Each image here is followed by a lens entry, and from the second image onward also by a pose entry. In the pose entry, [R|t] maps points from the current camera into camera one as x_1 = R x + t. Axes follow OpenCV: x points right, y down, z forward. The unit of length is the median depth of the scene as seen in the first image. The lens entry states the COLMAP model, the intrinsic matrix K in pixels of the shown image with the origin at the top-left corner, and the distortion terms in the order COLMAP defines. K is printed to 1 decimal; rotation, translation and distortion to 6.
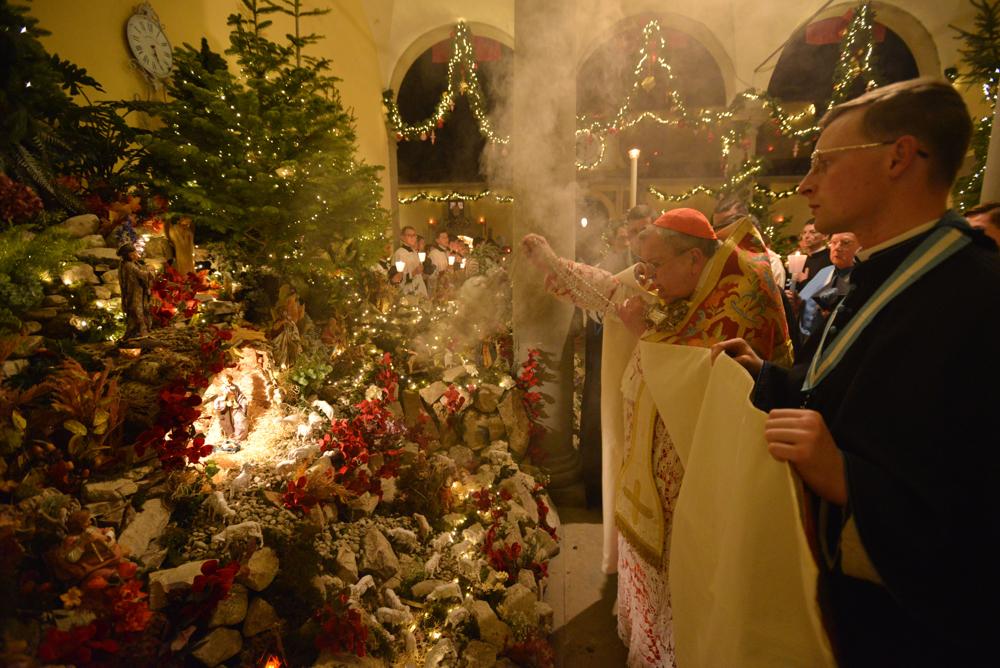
lens RADIAL K [[471.4, 0, 502.2], [0, 471.4, 331.9], [0, 0, 1]] dist [-0.002288, -0.000027]
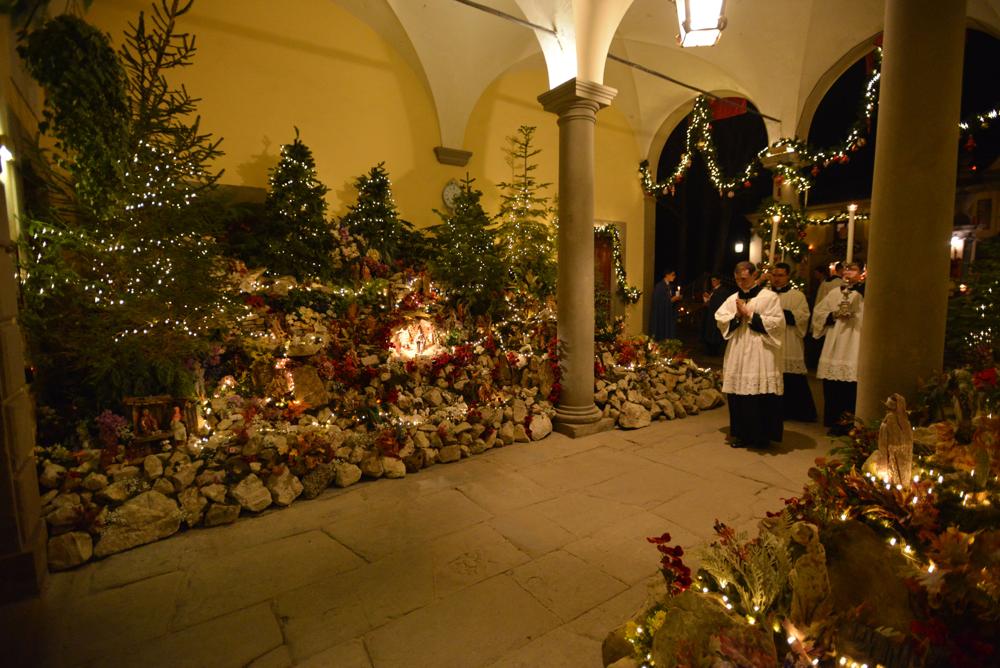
lens RADIAL K [[471.4, 0, 495.9], [0, 471.4, 337.2], [0, 0, 1]] dist [-0.002288, -0.000027]
pose [[0.655906, 0.085362, -0.750001, 0.533071], [-0.120129, 0.992727, 0.007931, 0.018335], [0.745223, 0.084894, 0.661389, -0.145953]]
